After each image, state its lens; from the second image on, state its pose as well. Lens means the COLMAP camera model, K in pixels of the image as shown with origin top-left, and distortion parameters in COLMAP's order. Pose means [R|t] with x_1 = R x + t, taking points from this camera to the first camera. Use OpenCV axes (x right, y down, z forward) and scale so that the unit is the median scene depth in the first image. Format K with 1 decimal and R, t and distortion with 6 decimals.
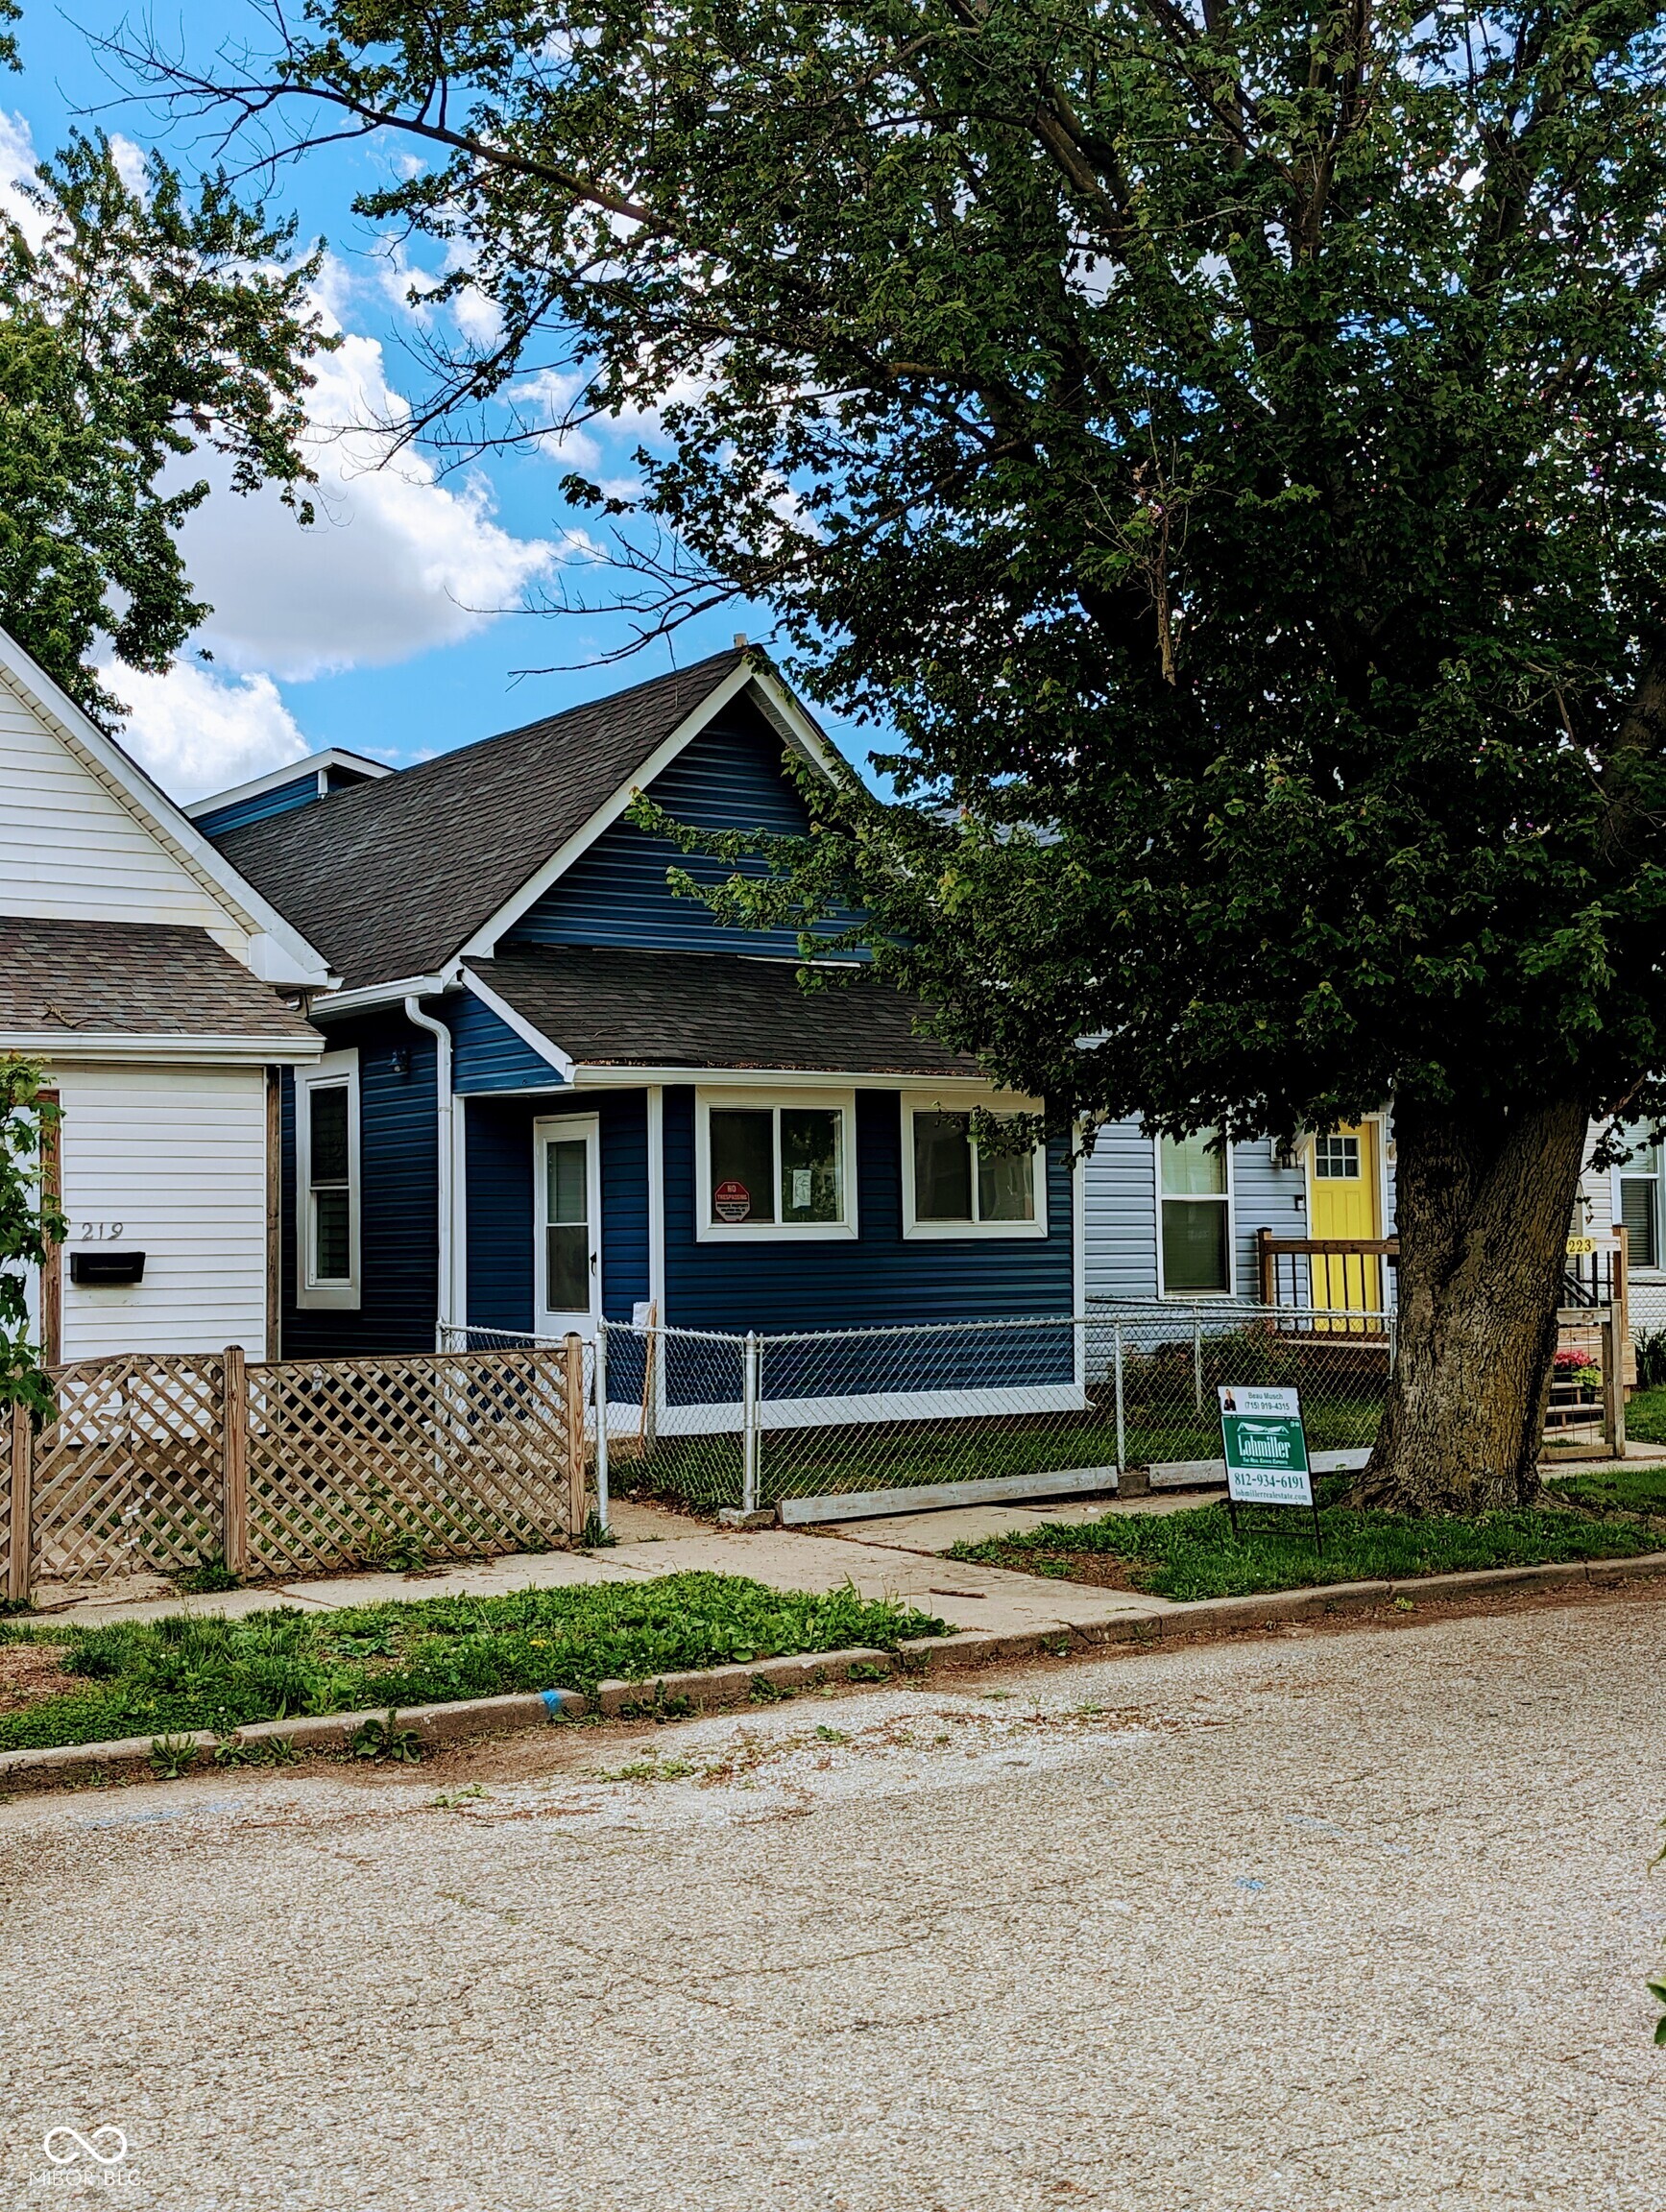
lens RADIAL K [[1551.2, 0, 833.8], [0, 1551.2, 1147.6], [0, 0, 1]] dist [0.068621, 0.000138]
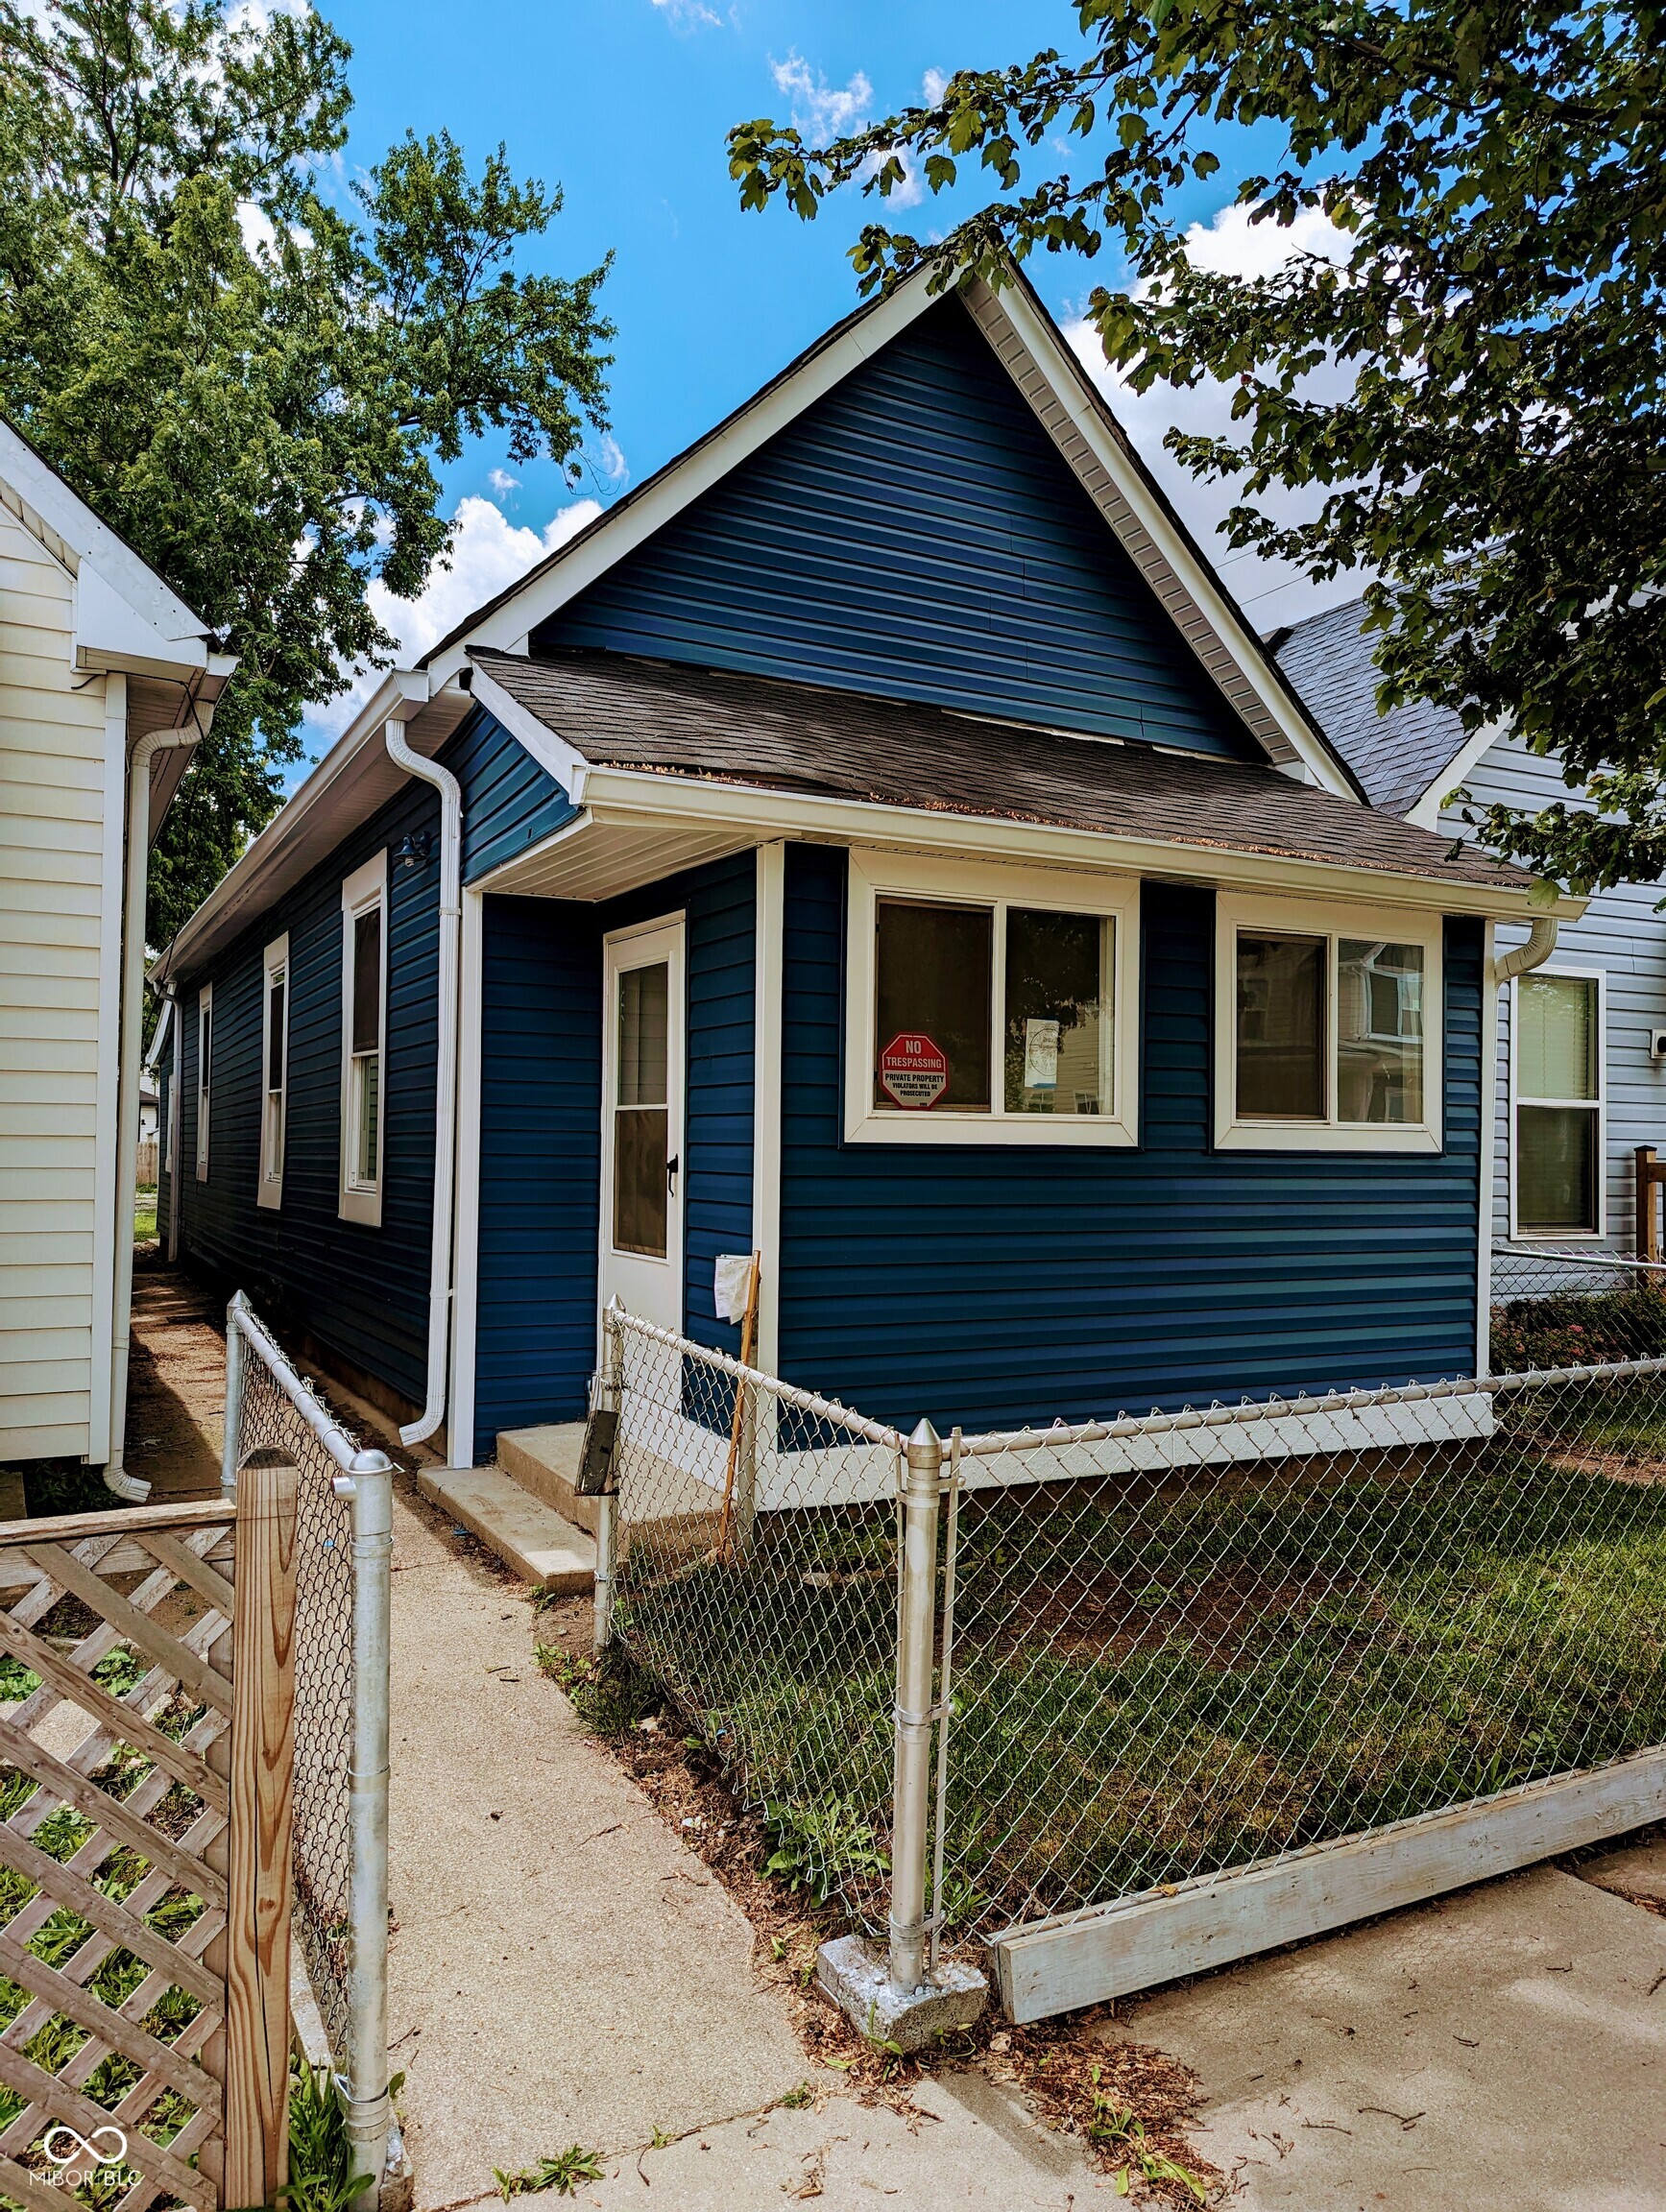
lens RADIAL K [[1551.2, 0, 833.8], [0, 1551.2, 1147.6], [0, 0, 1]] dist [0.068621, 0.000138]
pose [[0.990861, 0.028294, -0.131887, -0.019267], [-0.020131, 0.997822, 0.062819, 0.025941], [0.133377, -0.059590, 0.989272, 0.423775]]
